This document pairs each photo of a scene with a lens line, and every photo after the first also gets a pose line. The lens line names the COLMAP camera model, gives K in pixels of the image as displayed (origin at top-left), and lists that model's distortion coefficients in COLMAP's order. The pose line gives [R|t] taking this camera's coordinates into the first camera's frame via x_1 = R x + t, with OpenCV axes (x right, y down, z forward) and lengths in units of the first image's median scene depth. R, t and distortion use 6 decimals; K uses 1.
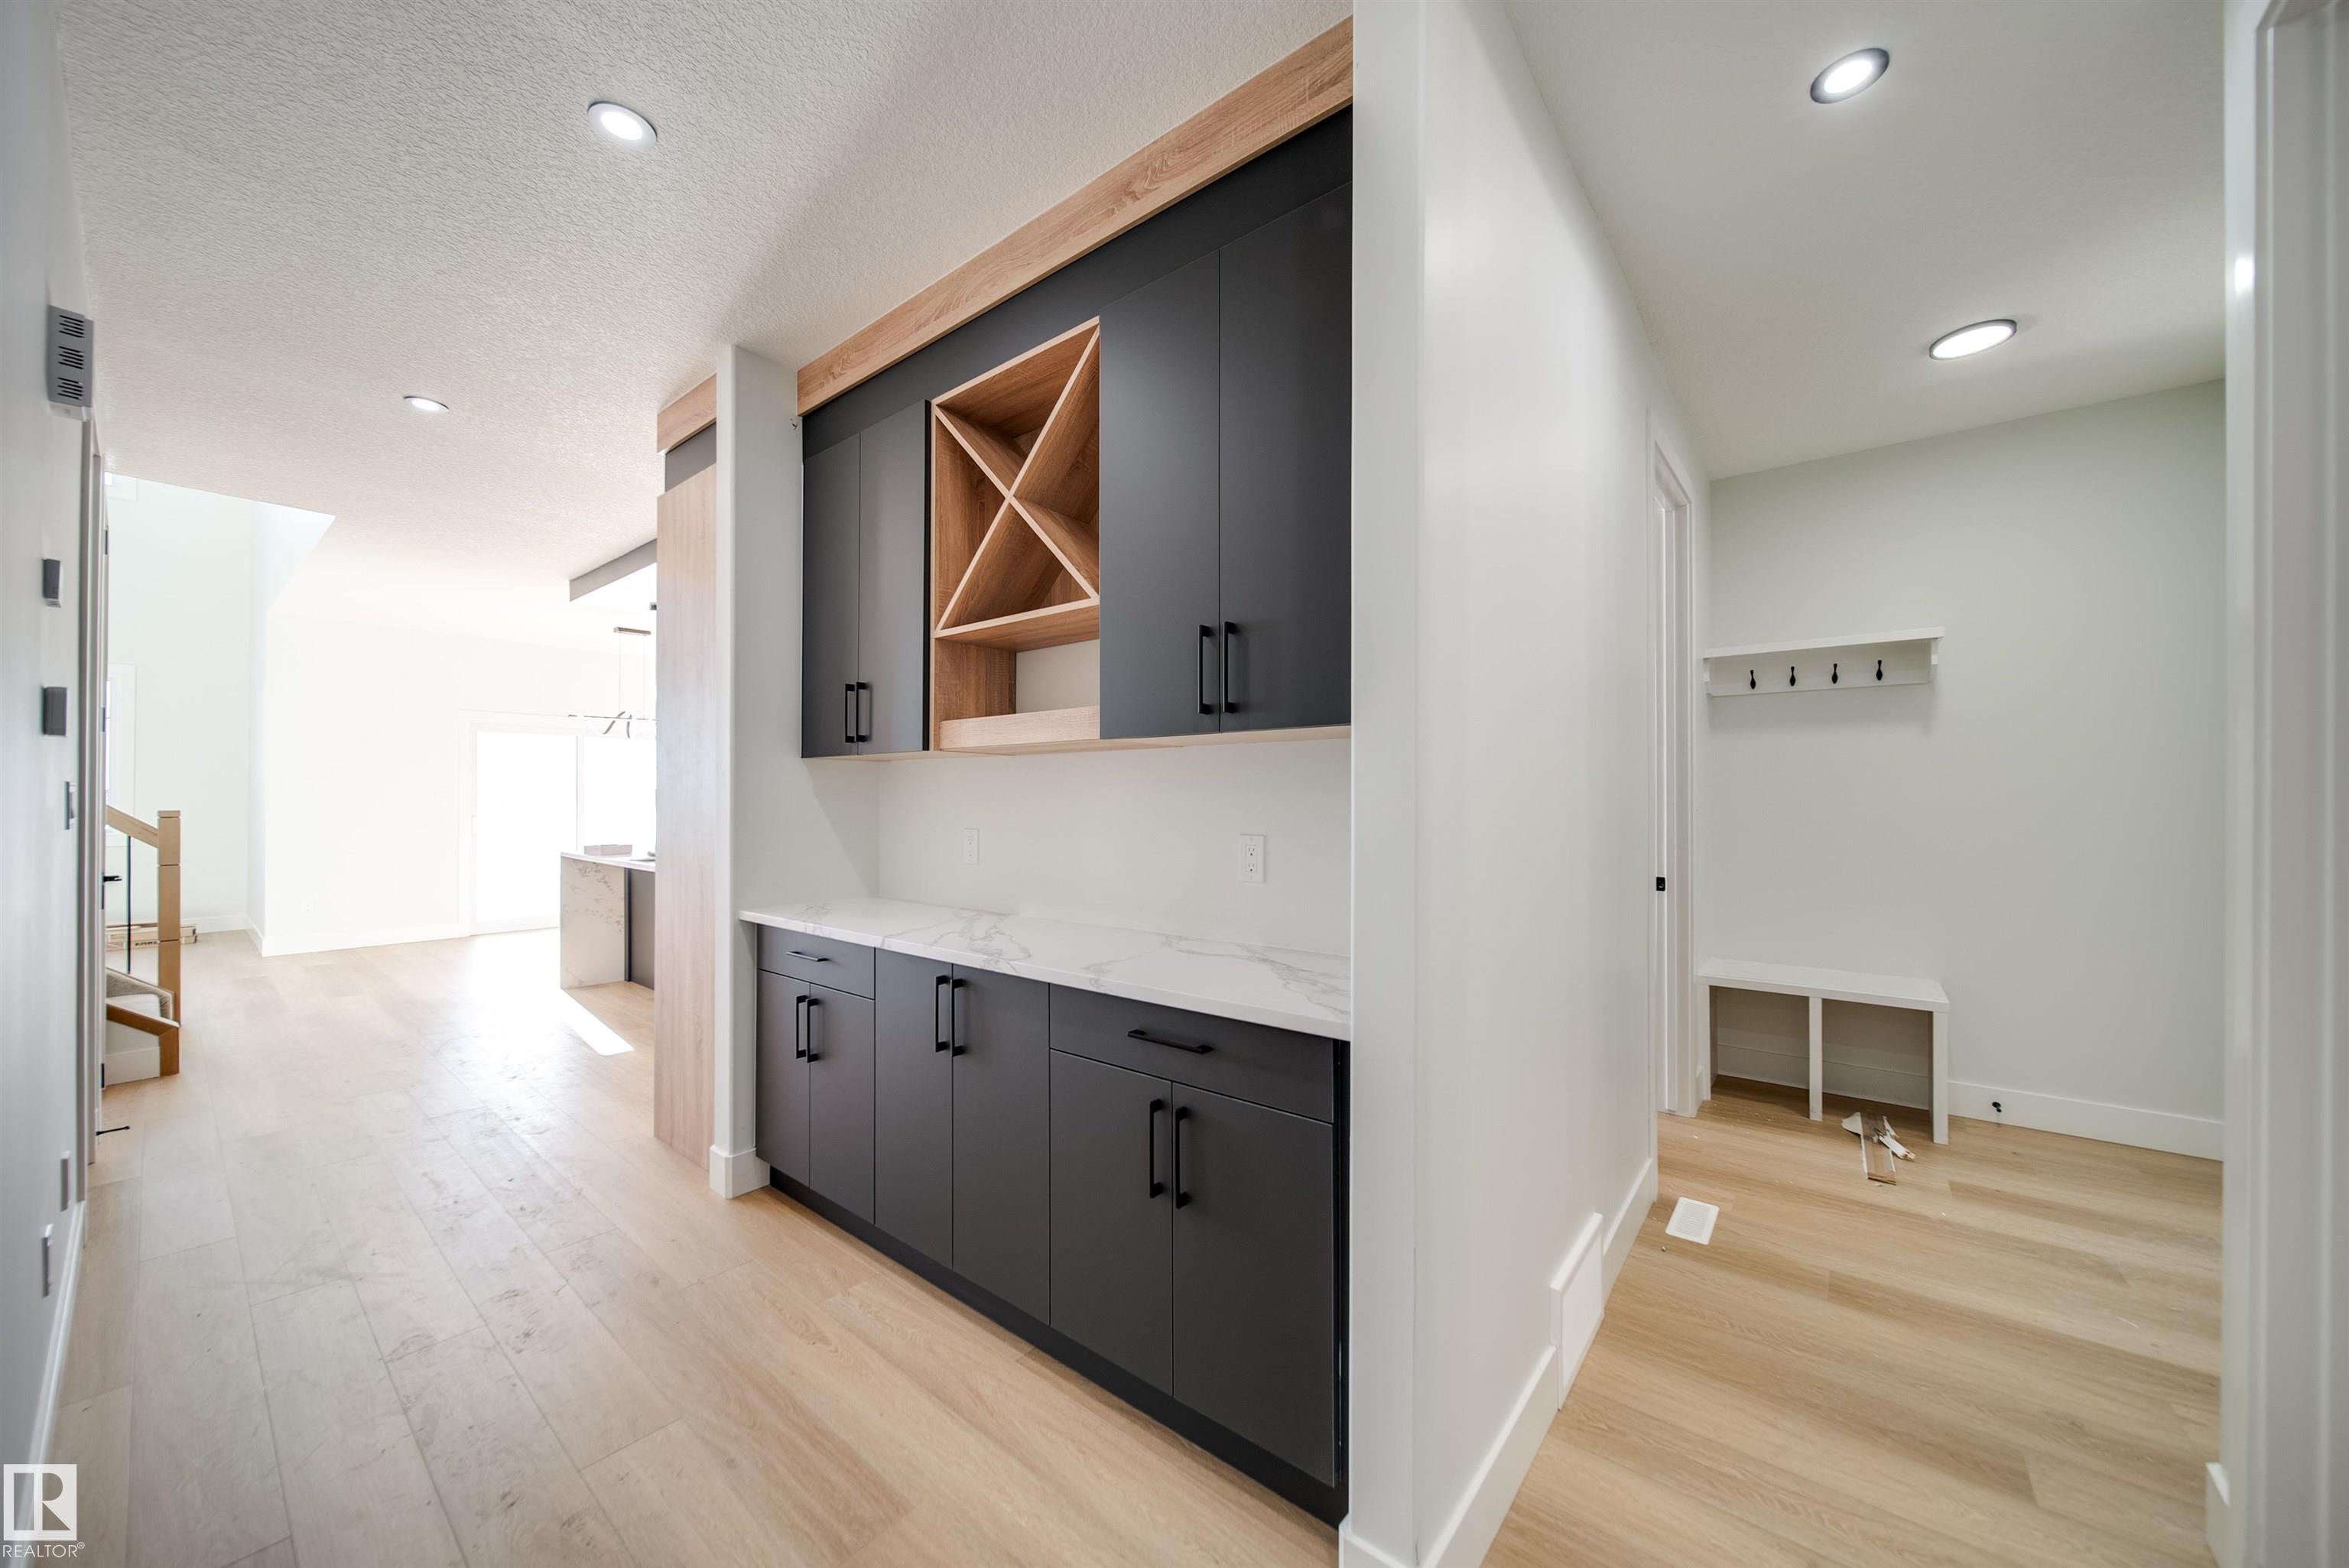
lens RADIAL K [[843.5, 0, 1169.3], [0, 843.5, 794.7], [0, 0, 1]] dist [-0.004828, -0.000751]
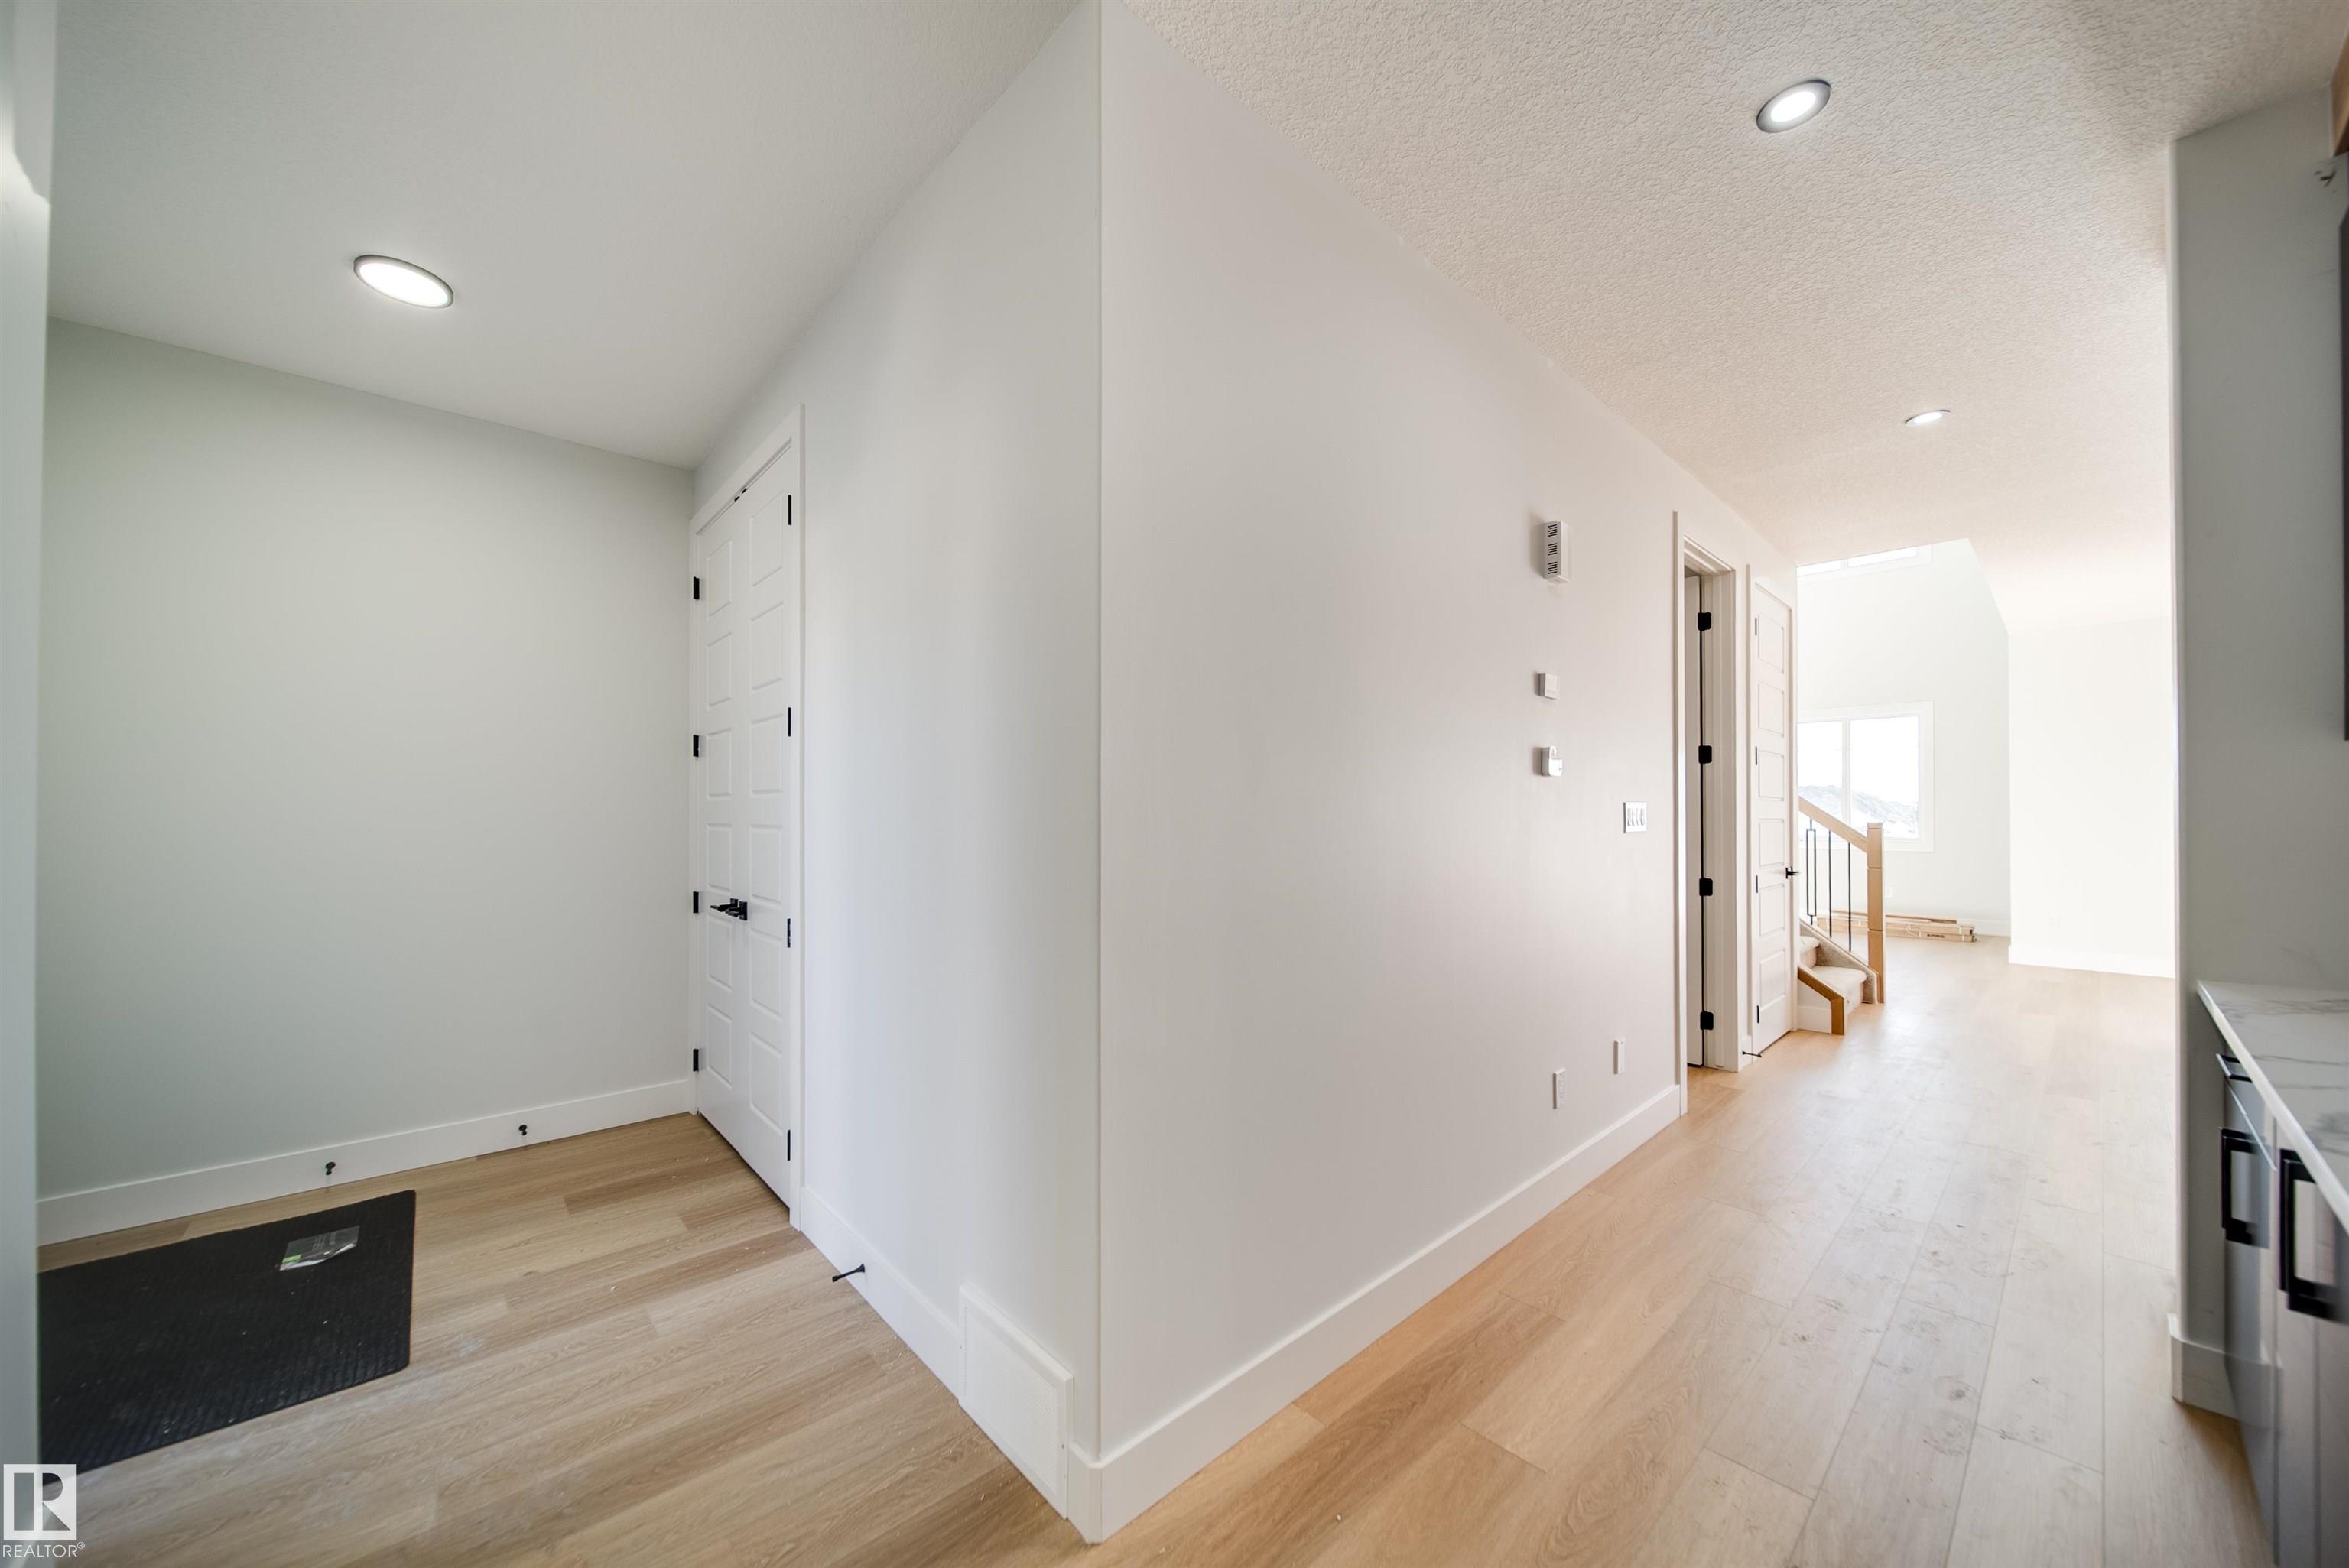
lens RADIAL K [[843.5, 0, 1177.1], [0, 843.5, 815.3], [0, 0, 1]] dist [-0.004828, -0.000751]
pose [[-0.161088, 0.001192, -0.986939, 0.322740], [0.008524, 0.999964, -0.000183, 0.000239], [0.986903, -0.008442, -0.161093, 0.369052]]
